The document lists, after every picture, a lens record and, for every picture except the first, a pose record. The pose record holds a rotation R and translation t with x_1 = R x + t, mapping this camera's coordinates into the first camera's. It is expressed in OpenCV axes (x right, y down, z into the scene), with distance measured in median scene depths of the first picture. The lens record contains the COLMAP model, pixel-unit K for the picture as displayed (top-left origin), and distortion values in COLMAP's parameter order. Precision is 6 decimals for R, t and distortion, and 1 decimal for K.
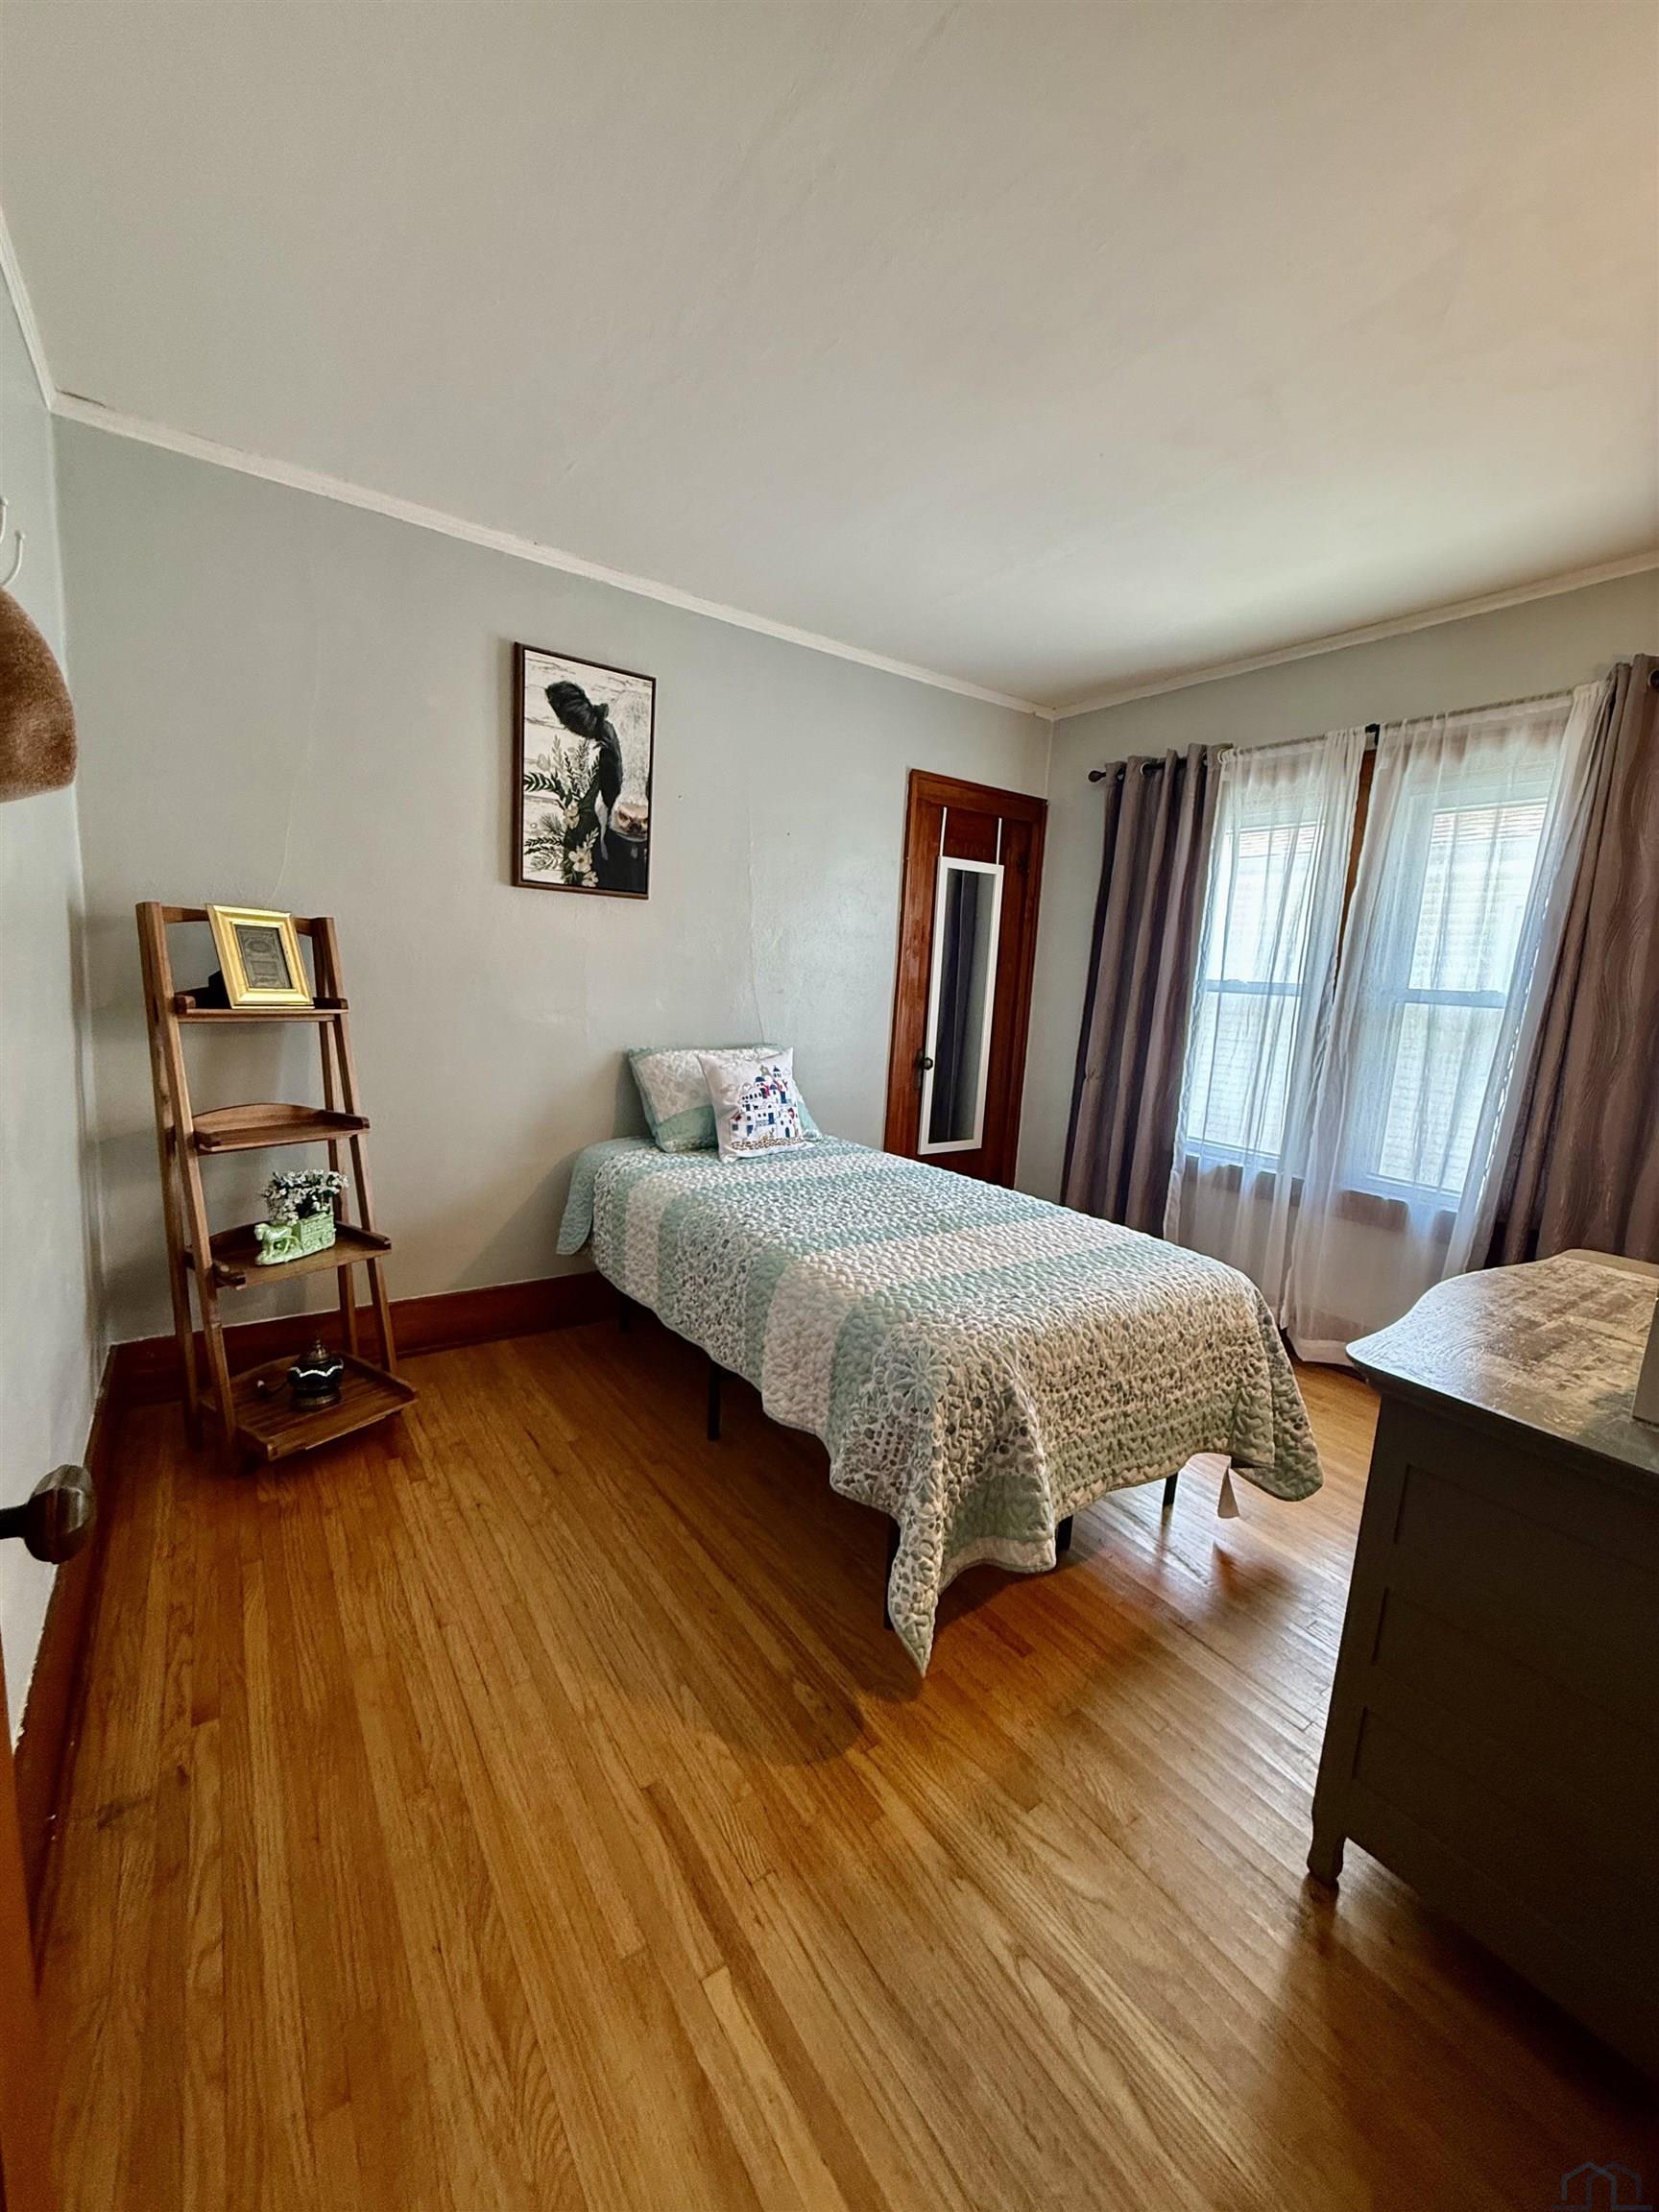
lens RADIAL K [[880.4, 0, 830.3], [0, 880.4, 1106.0], [0, 0, 1]] dist [0.001096, -0.000237]
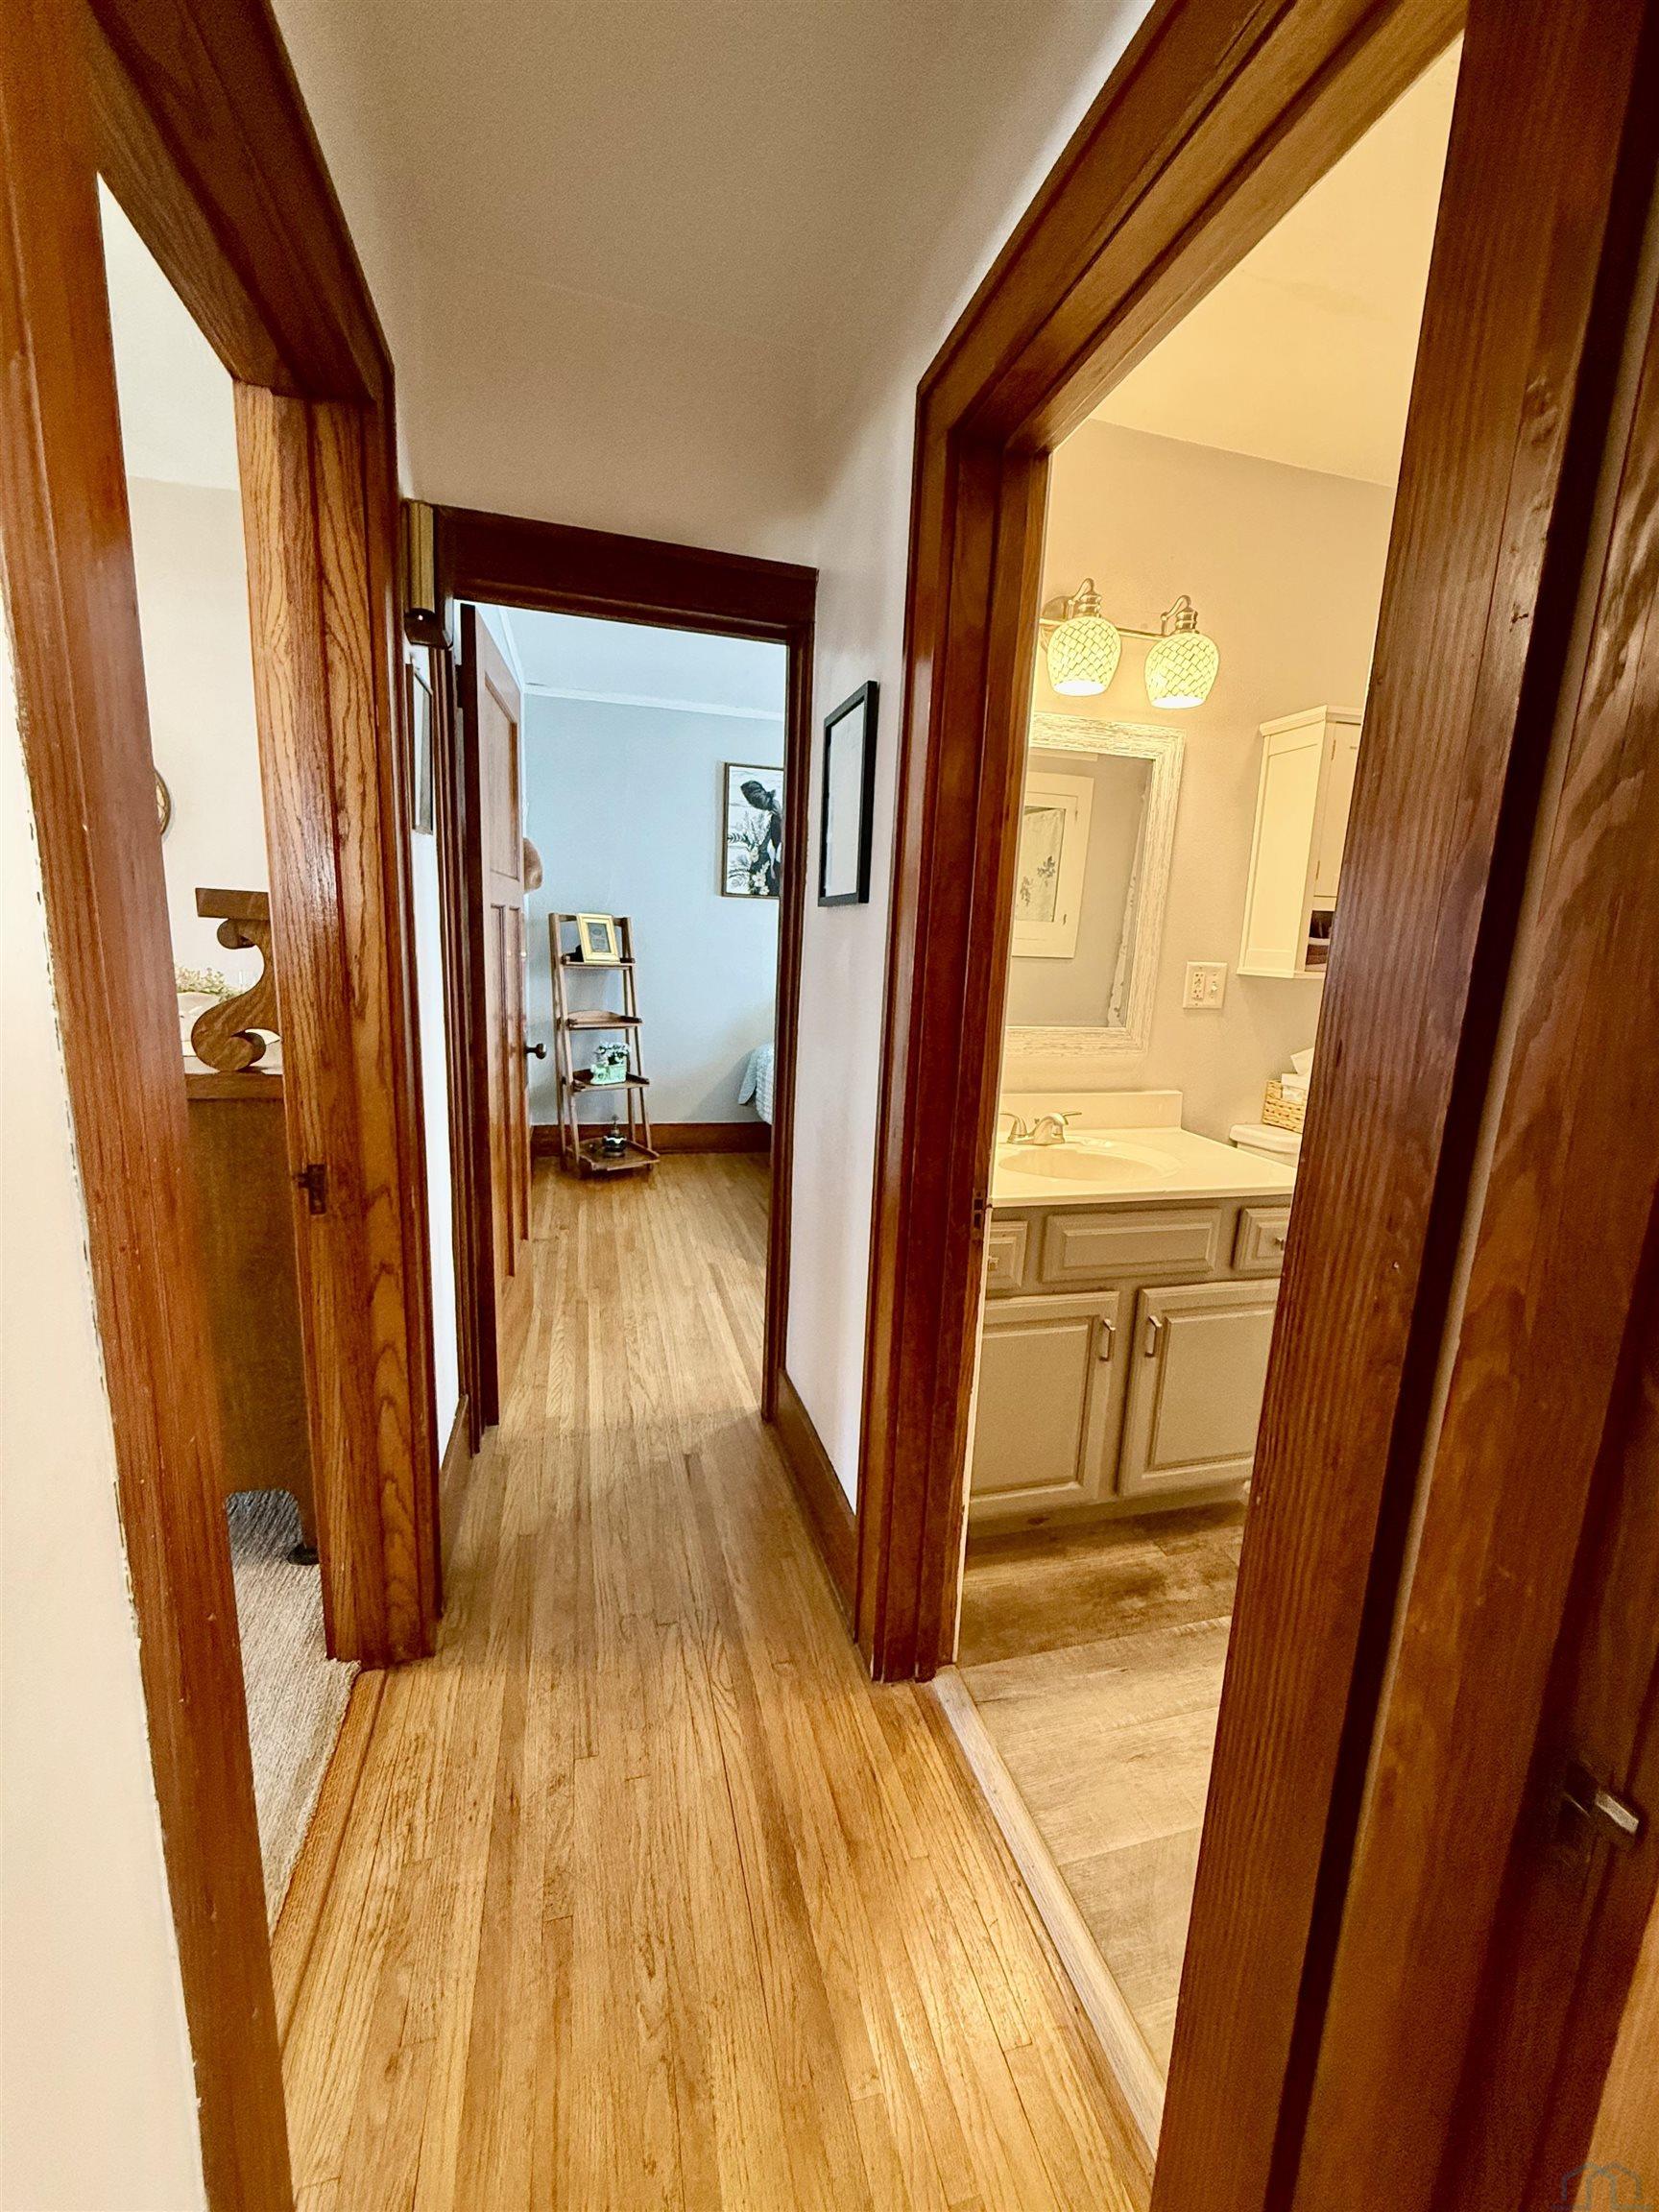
lens RADIAL K [[880.4, 0, 829.1], [0, 880.4, 1105.0], [0, 0, 1]] dist [0.001096, -0.000237]
pose [[0.941978, 0.046252, -0.332474, 0.548665], [-0.039940, 0.998869, 0.025799, 0.143246], [0.333291, -0.011023, 0.942760, -0.742641]]
